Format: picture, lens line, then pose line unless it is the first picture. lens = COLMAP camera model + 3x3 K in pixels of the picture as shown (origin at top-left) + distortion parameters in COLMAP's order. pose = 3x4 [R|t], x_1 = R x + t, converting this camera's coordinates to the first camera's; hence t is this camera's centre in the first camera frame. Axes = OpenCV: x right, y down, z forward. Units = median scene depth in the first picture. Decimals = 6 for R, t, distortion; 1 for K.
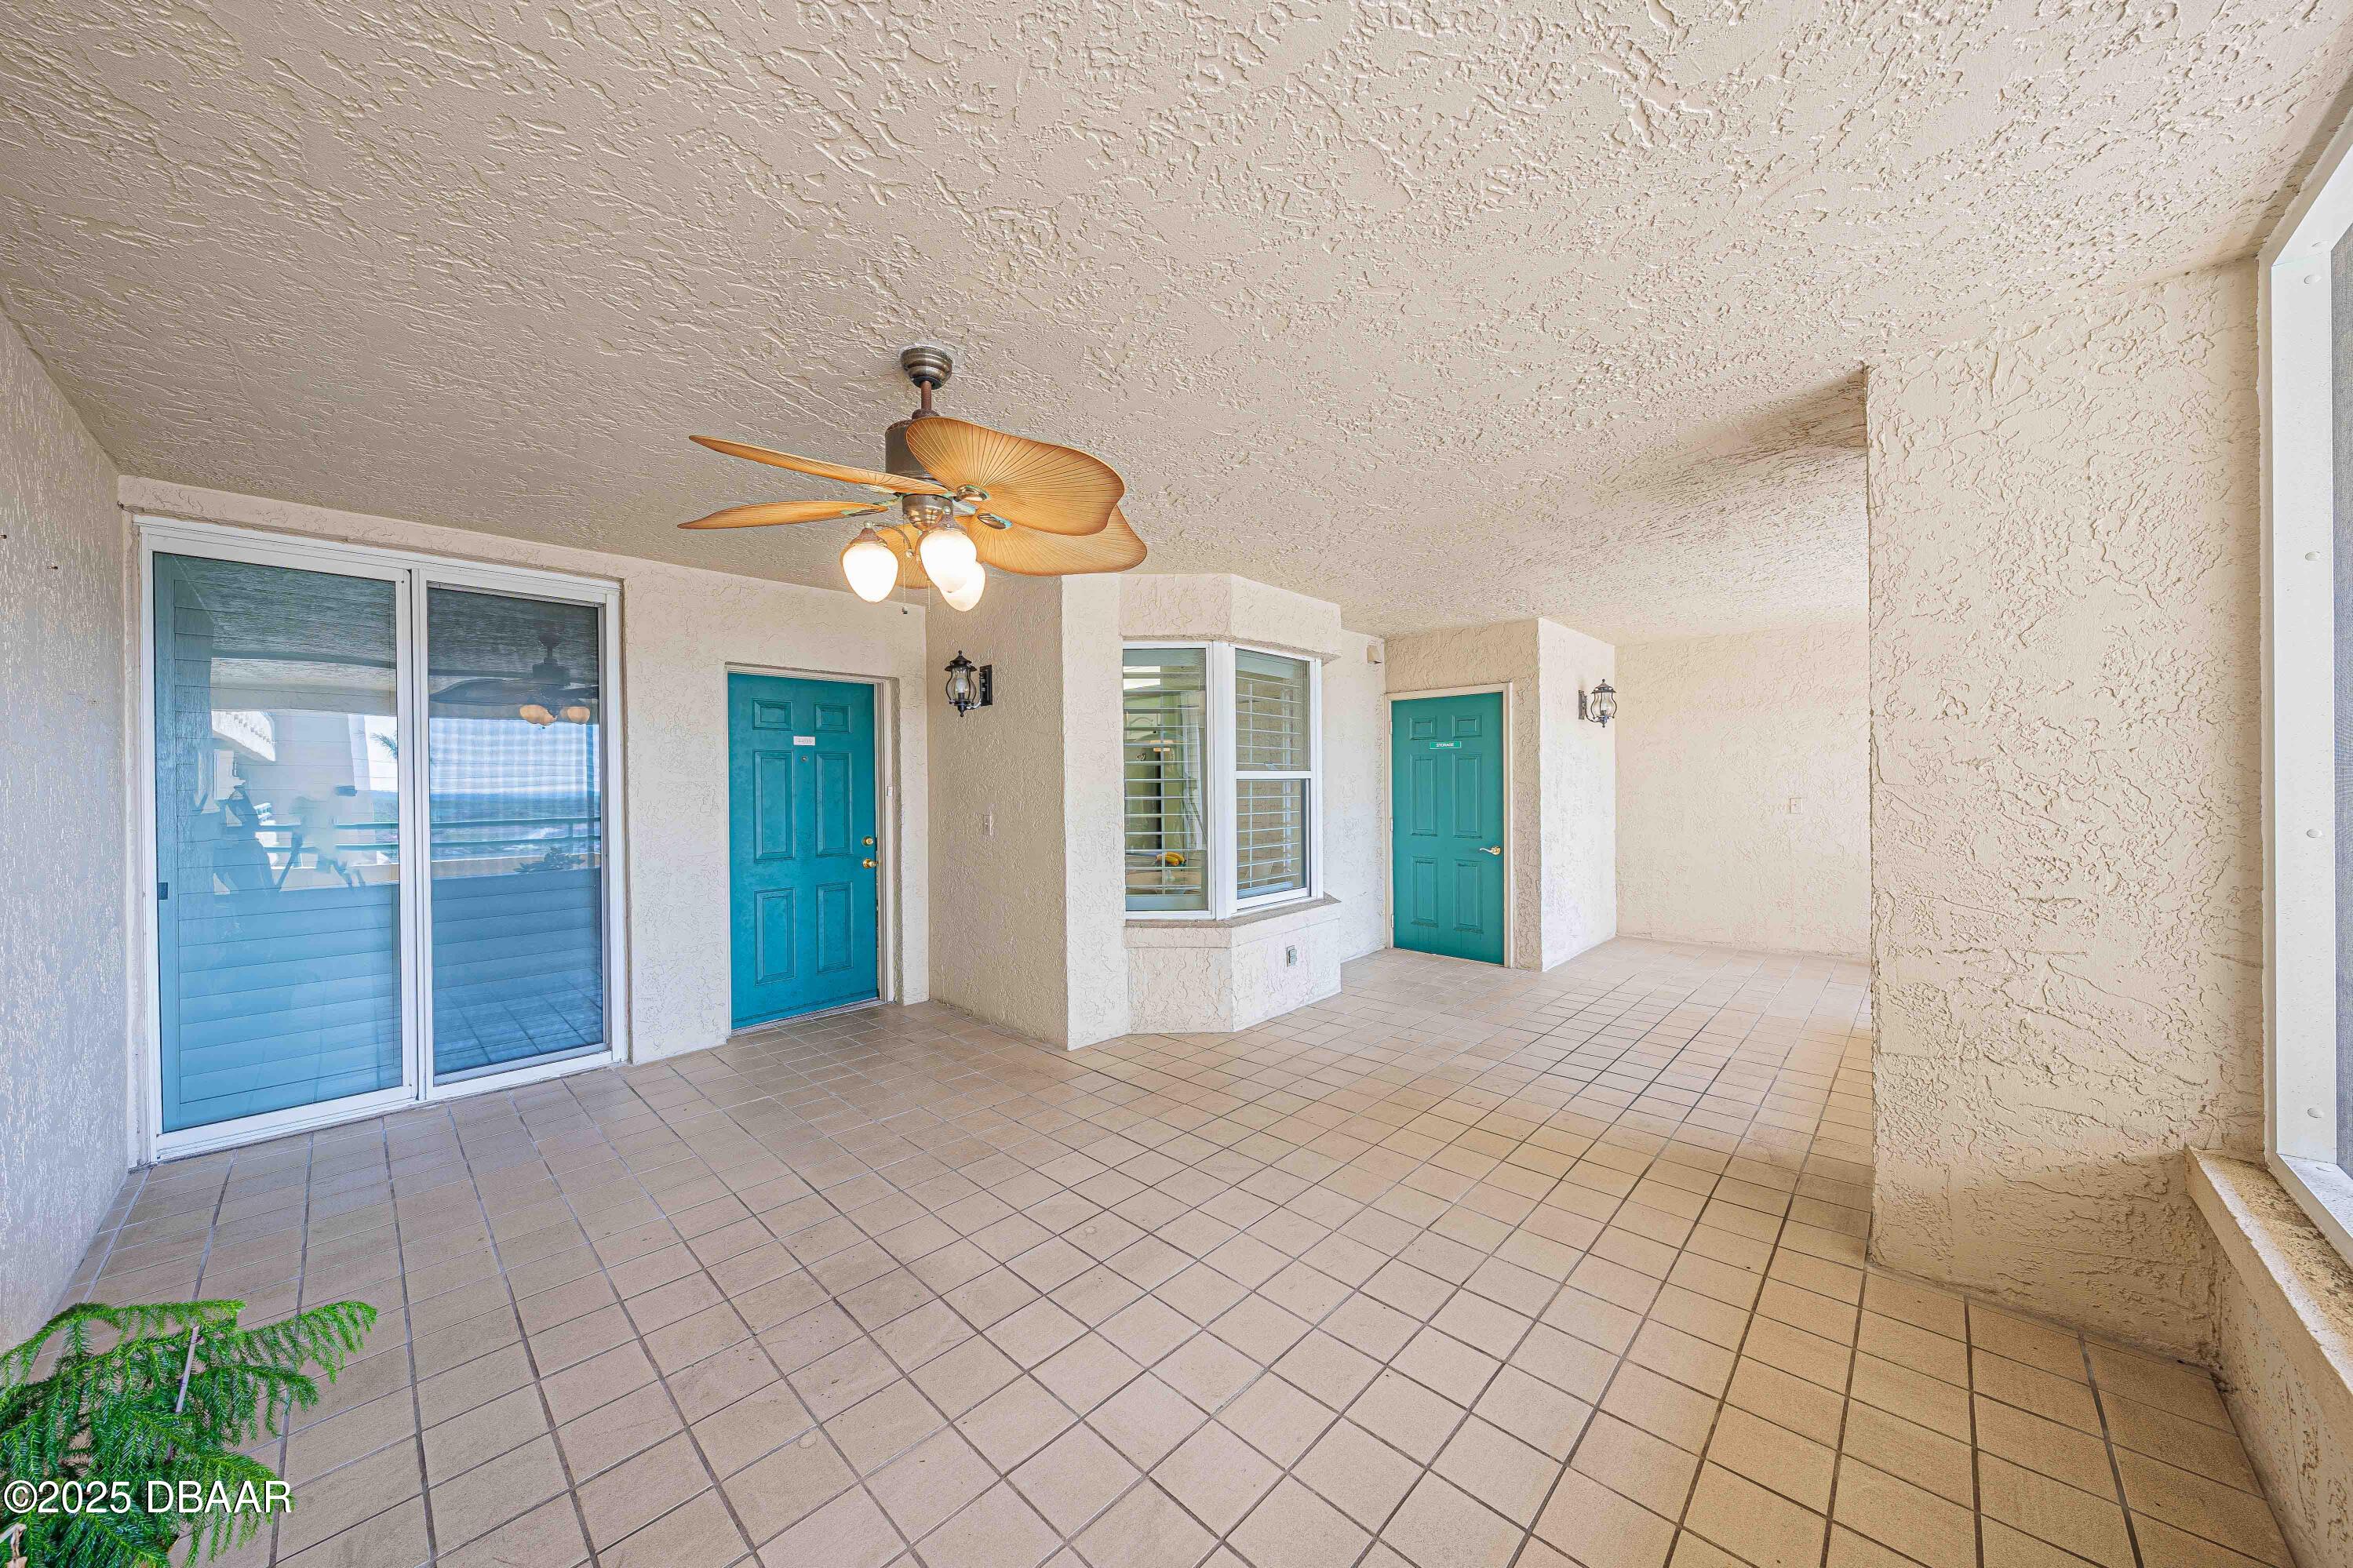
lens RADIAL K [[811.3, 0, 1169.6], [0, 811.3, 779.5], [0, 0, 1]] dist [-0.012886, 0.001125]
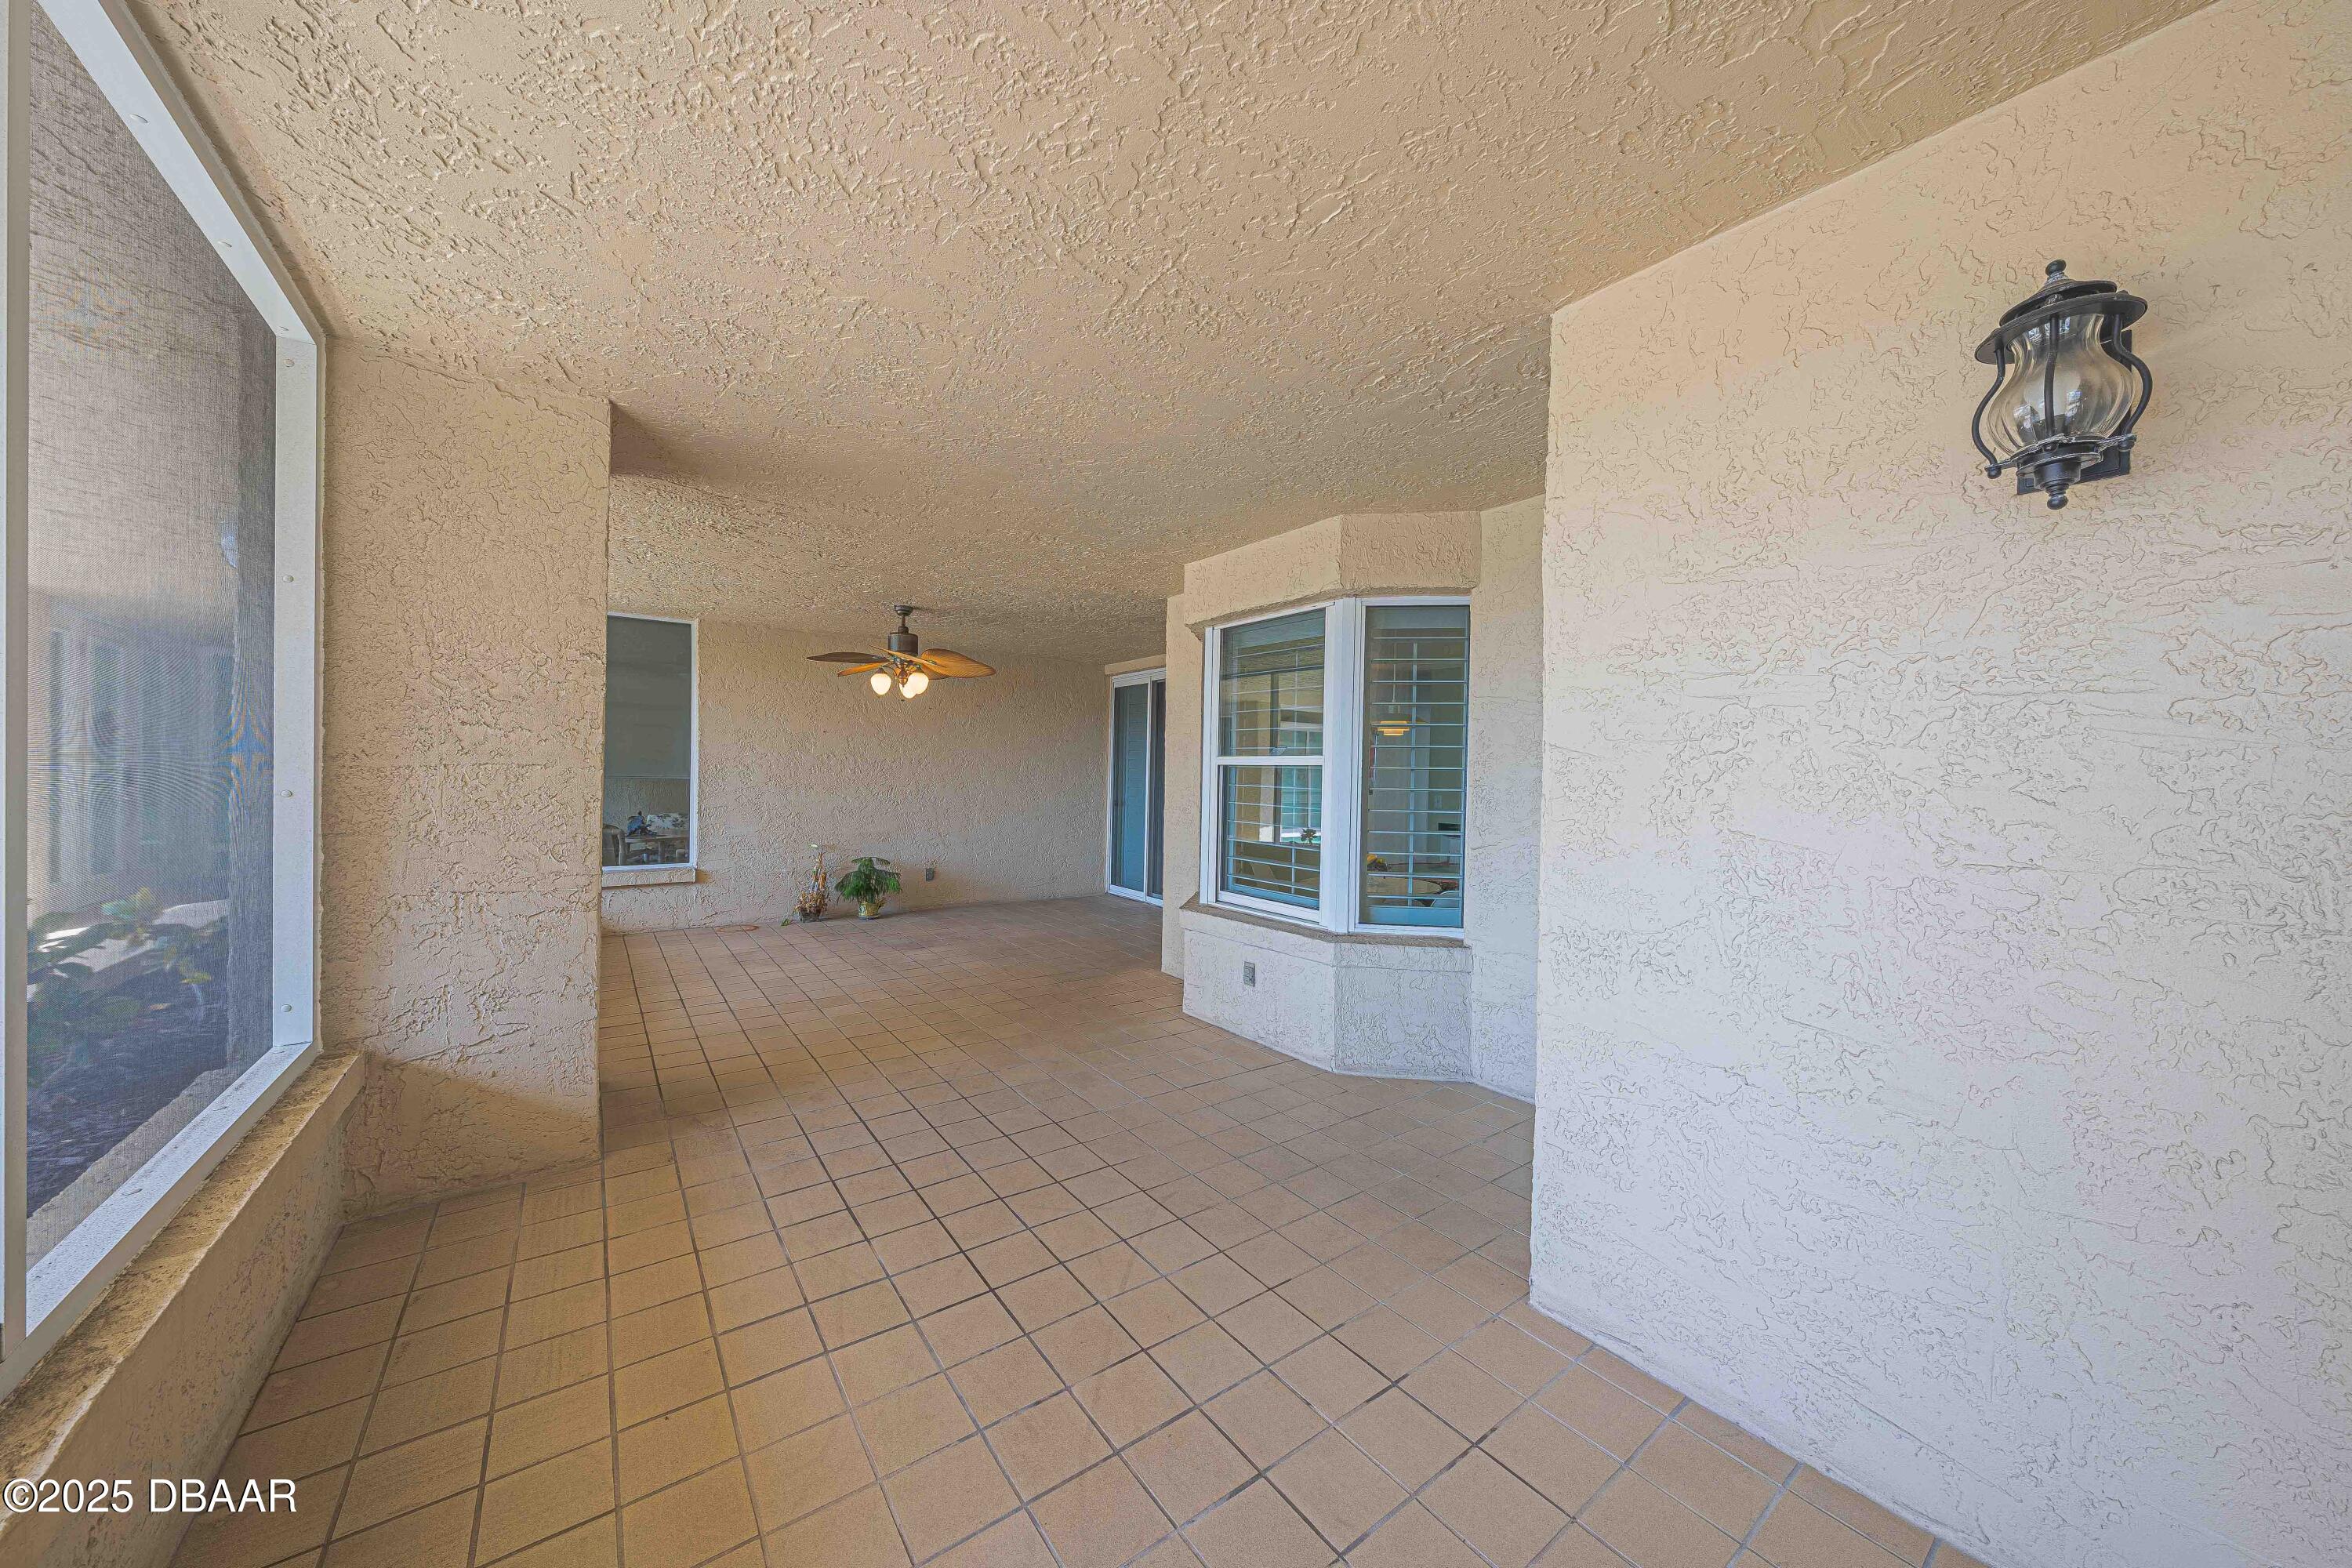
lens RADIAL K [[811.0, 0, 1170.9], [0, 811.0, 779.5], [0, 0, 1]] dist [-0.012886, 0.001125]
pose [[-0.180288, 0.011170, -0.983550, 1.002973], [-0.013567, 0.999812, 0.013842, 0.004127], [0.983520, 0.015839, -0.180103, 1.075757]]
